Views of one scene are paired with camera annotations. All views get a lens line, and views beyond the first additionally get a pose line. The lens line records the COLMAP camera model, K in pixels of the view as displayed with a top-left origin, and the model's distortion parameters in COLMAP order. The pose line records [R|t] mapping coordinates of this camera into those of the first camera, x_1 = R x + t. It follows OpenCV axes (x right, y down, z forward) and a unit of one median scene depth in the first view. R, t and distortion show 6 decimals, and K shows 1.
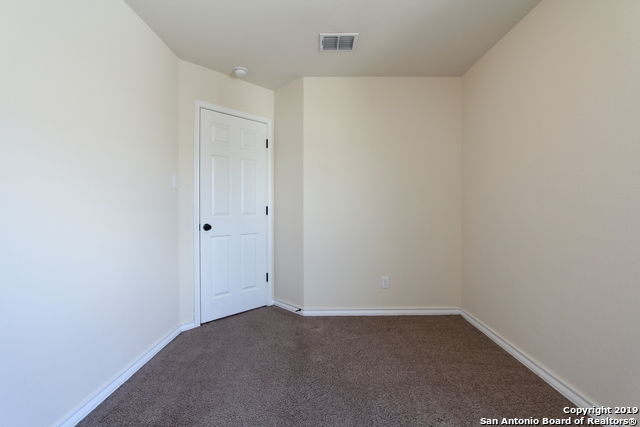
lens RADIAL K [[299.0, 0, 322.1], [0, 299.0, 210.9], [0, 0, 1]] dist [-0.017248, 0.000870]
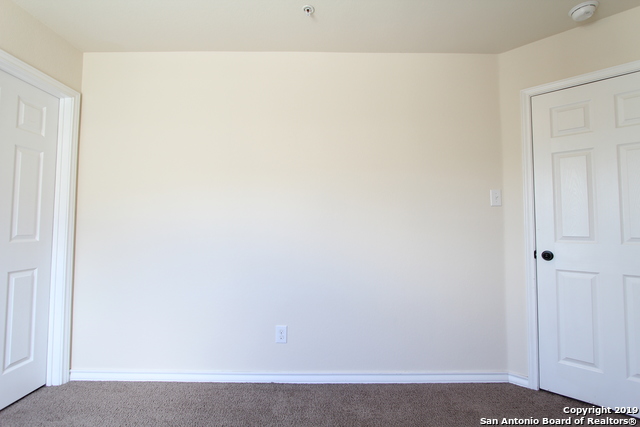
lens RADIAL K [[299.0, 0, 320.0], [0, 299.0, 212.3], [0, 0, 1]] dist [-0.017248, 0.000870]
pose [[0.000172, -0.043461, -0.999055, 0.329745], [-0.008933, 0.999015, -0.043460, -0.014306], [0.999960, 0.008932, -0.000217, 0.459023]]
